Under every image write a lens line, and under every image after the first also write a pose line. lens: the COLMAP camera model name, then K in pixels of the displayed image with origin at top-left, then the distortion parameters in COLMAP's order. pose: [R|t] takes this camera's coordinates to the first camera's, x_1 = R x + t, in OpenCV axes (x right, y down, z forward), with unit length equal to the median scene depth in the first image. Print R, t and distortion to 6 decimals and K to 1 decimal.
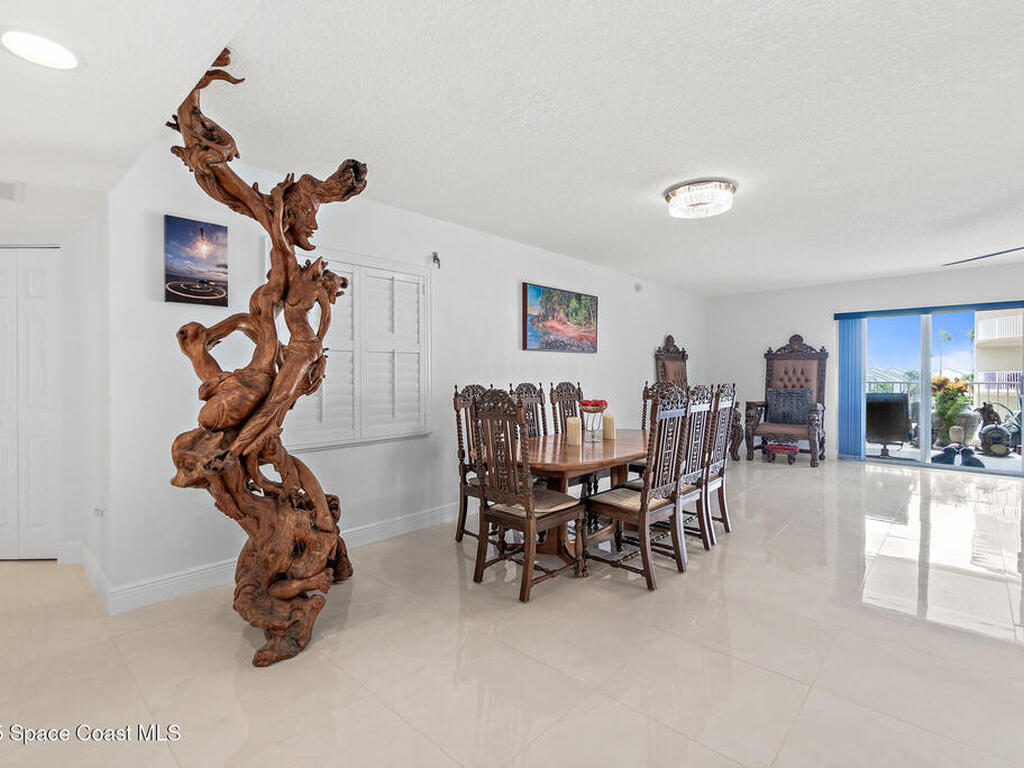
lens RADIAL K [[498.8, 0, 505.4], [0, 498.8, 371.7], [0, 0, 1]] dist [-0.002352, -0.000032]
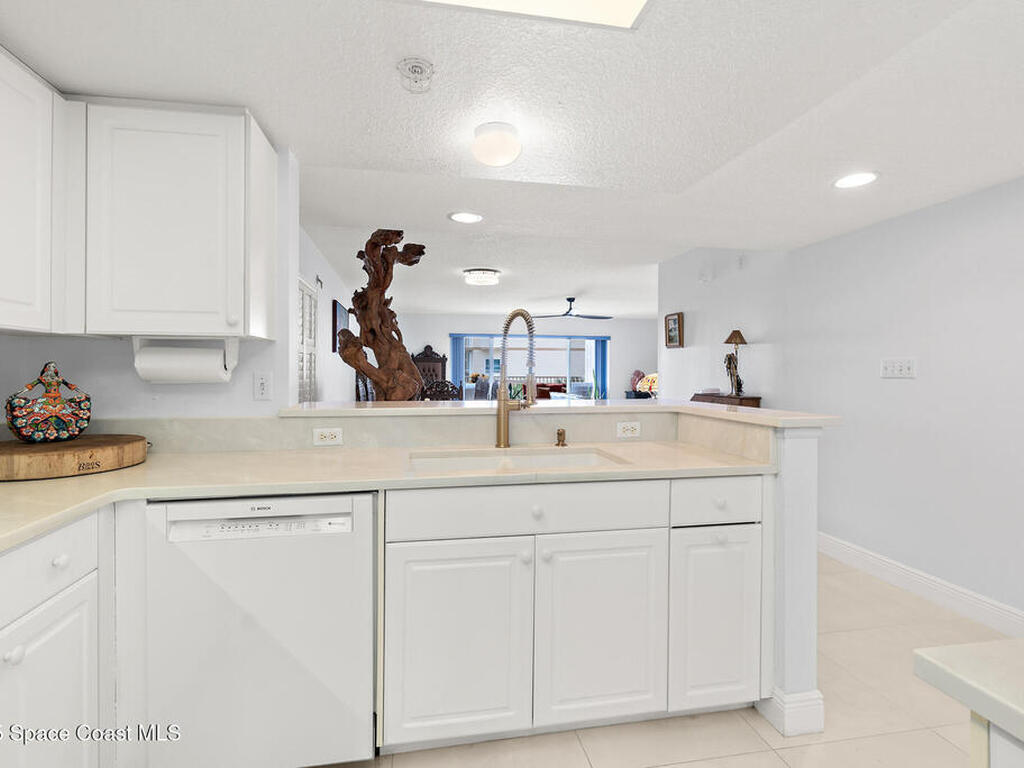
lens RADIAL K [[498.8, 0, 505.4], [0, 498.8, 371.7], [0, 0, 1]] dist [-0.002352, -0.000032]
pose [[0.595567, 0.001137, 0.803305, -0.493756], [-0.005092, 0.999984, 0.002360, -0.000101], [-0.803290, -0.005496, 0.595563, -0.076066]]
